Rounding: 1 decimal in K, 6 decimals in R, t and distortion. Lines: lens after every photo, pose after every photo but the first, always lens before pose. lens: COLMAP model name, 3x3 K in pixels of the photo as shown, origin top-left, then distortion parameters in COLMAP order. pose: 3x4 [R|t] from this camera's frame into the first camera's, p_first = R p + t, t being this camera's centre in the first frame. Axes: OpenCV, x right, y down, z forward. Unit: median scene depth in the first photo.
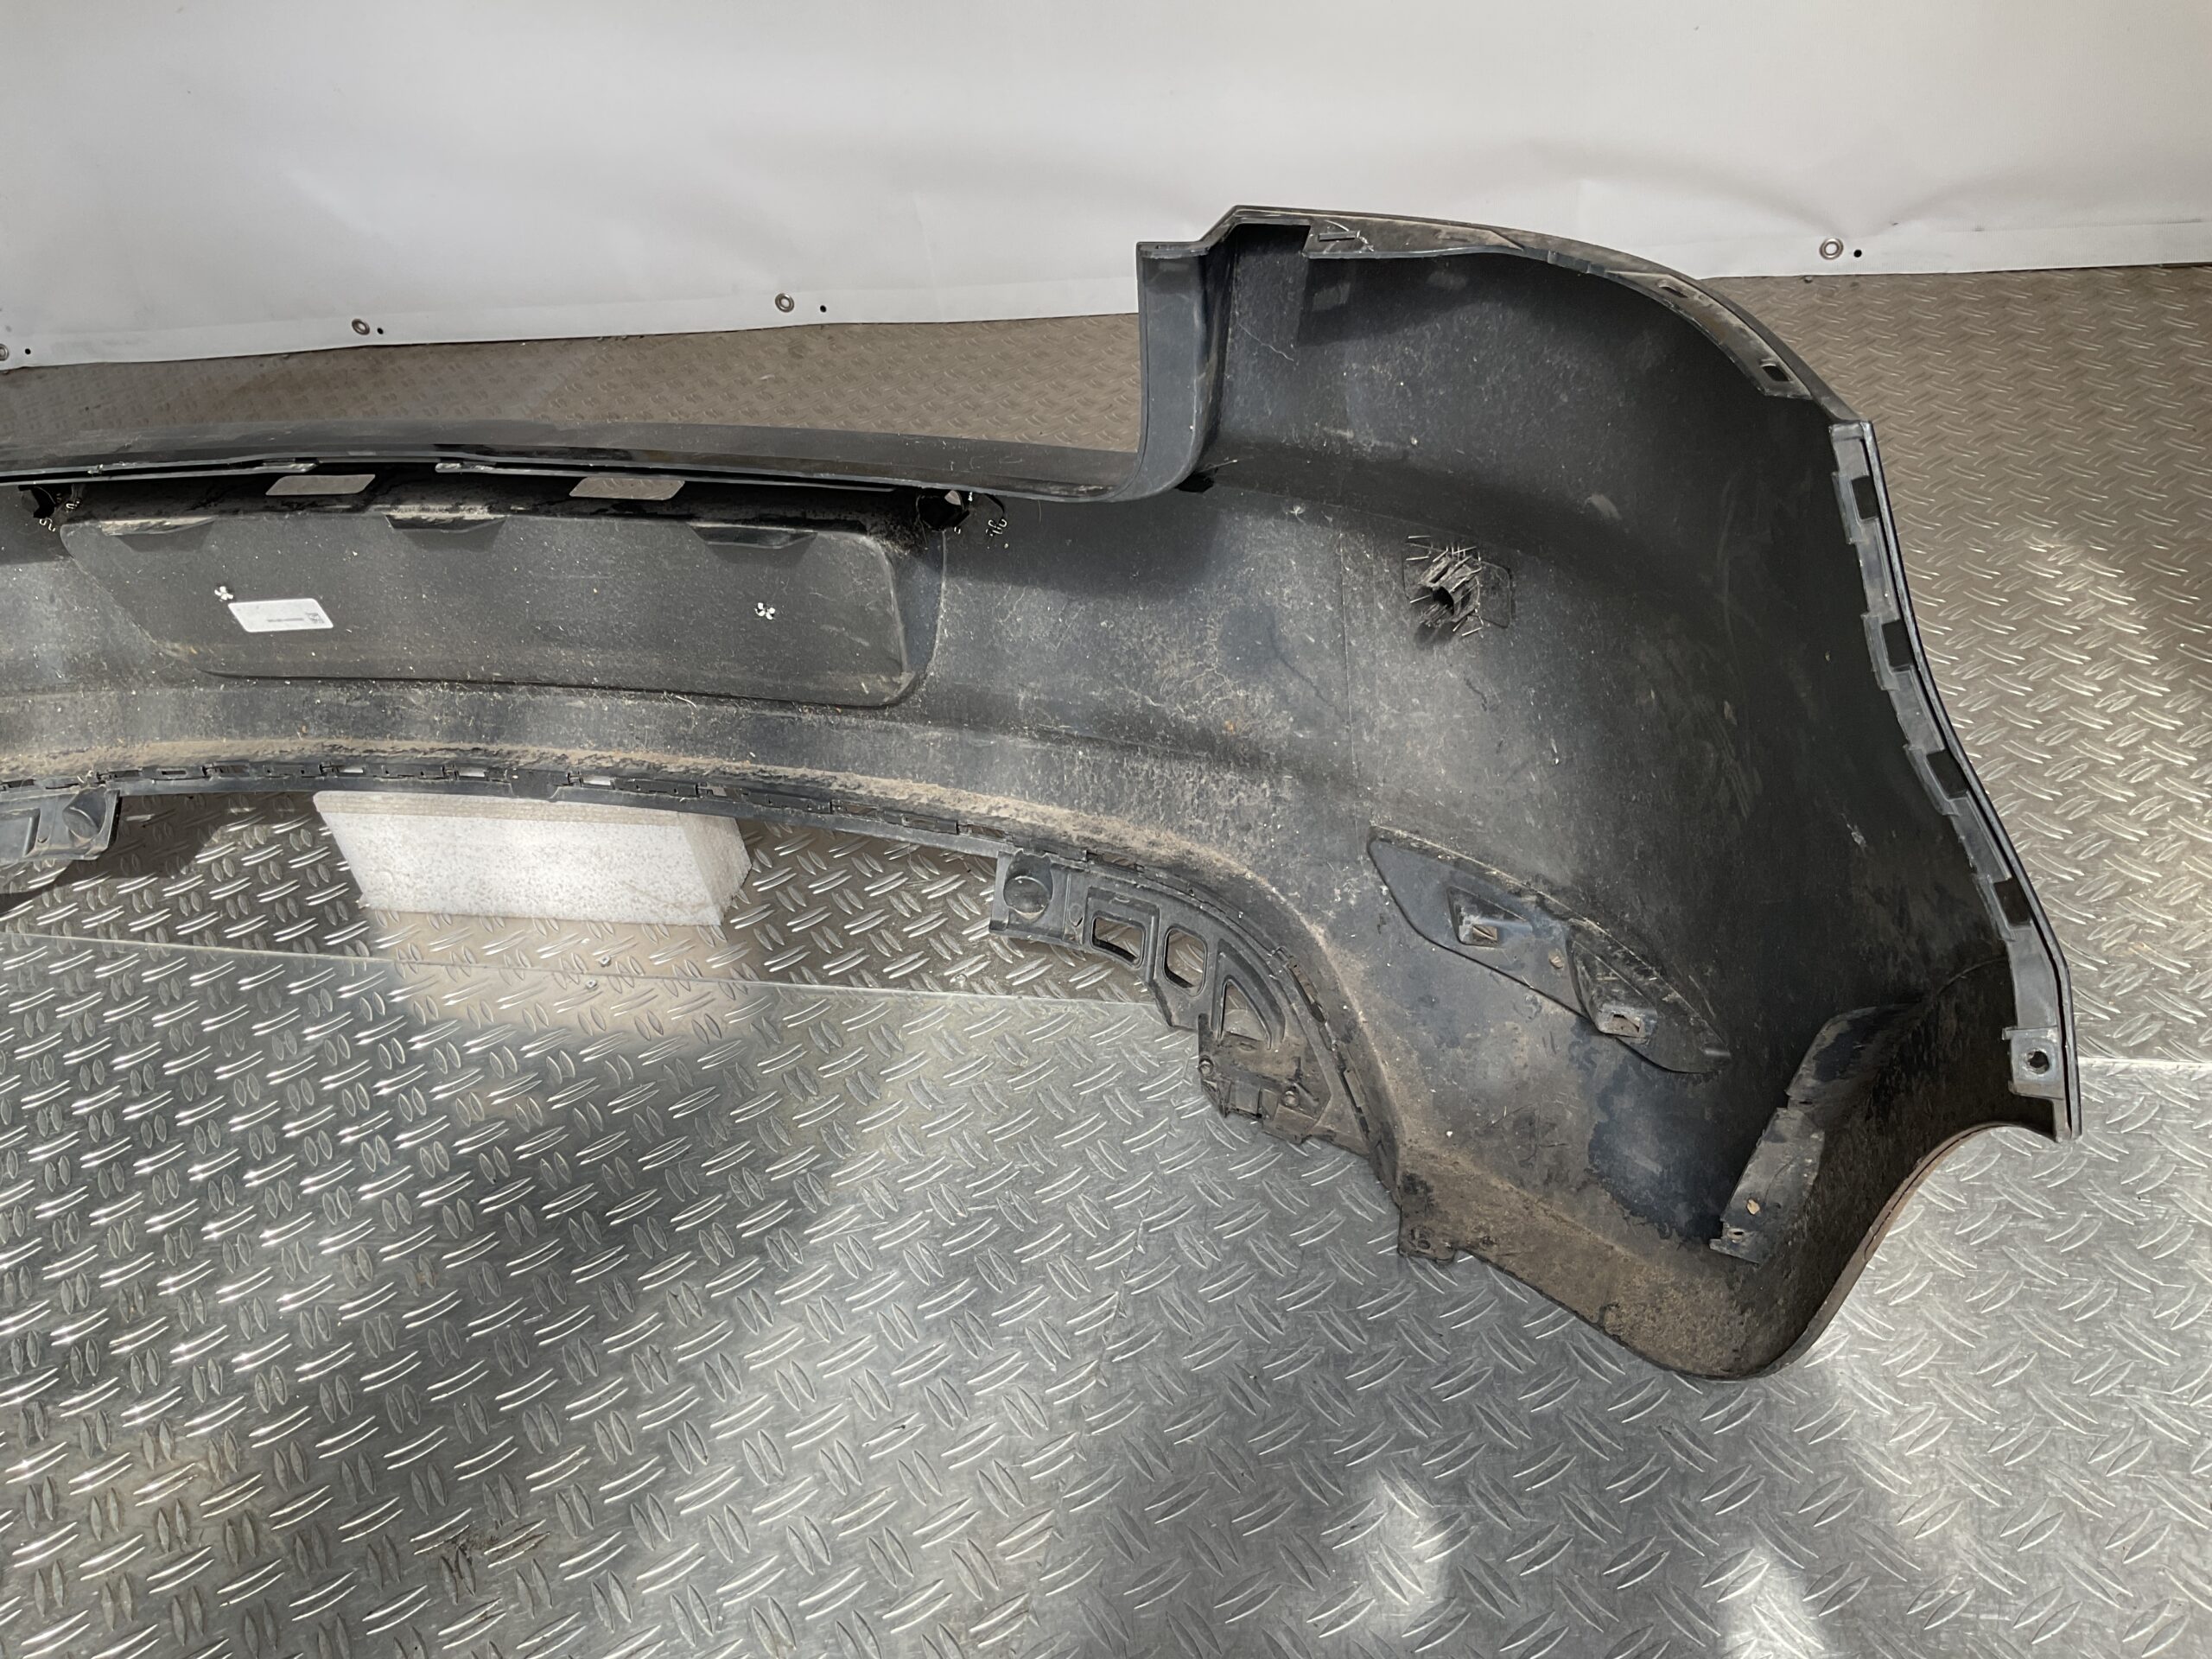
lens RADIAL K [[1857.4, 0, 977.6], [0, 1857.4, 829.8], [0, 0, 1]] dist [0.011647, 0.006468]
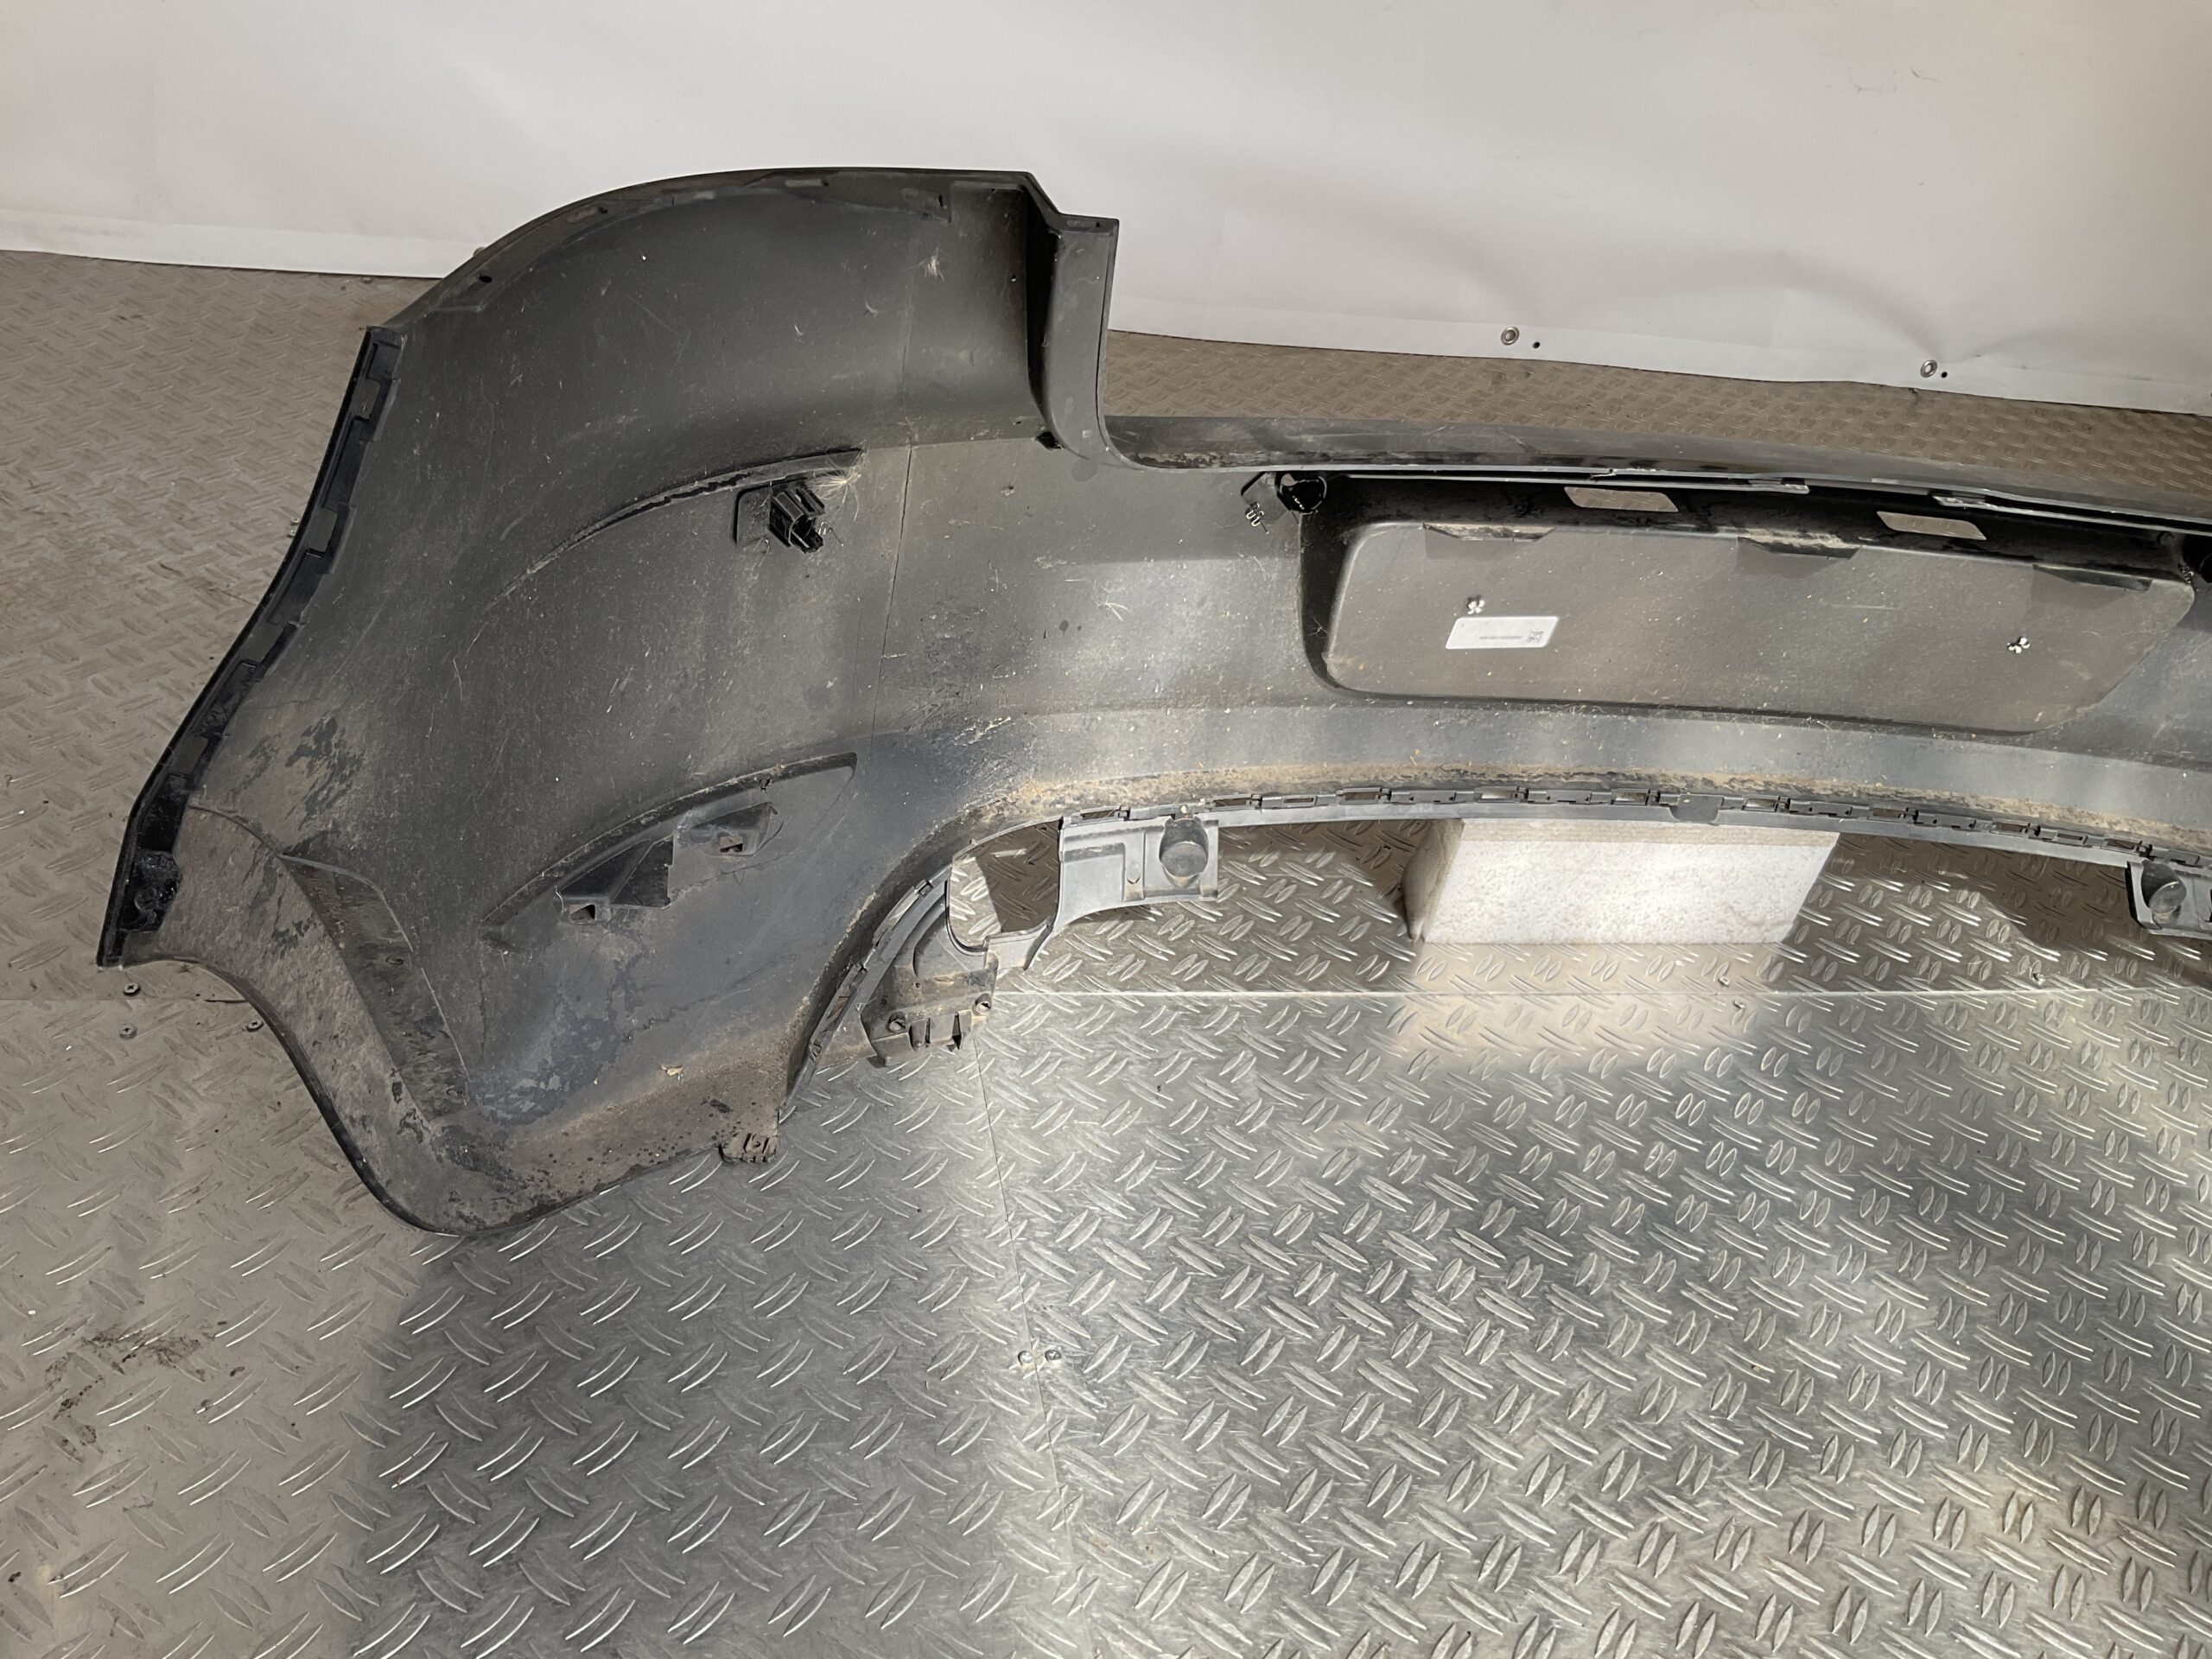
lens RADIAL K [[1857.4, 0, 977.6], [0, 1857.4, 829.8], [0, 0, 1]] dist [0.011647, 0.006468]
pose [[0.865304, -0.021541, 0.500785, -1.064399], [0.021661, 0.999750, 0.005576, -0.026453], [-0.500779, 0.006023, 0.865554, 0.321522]]
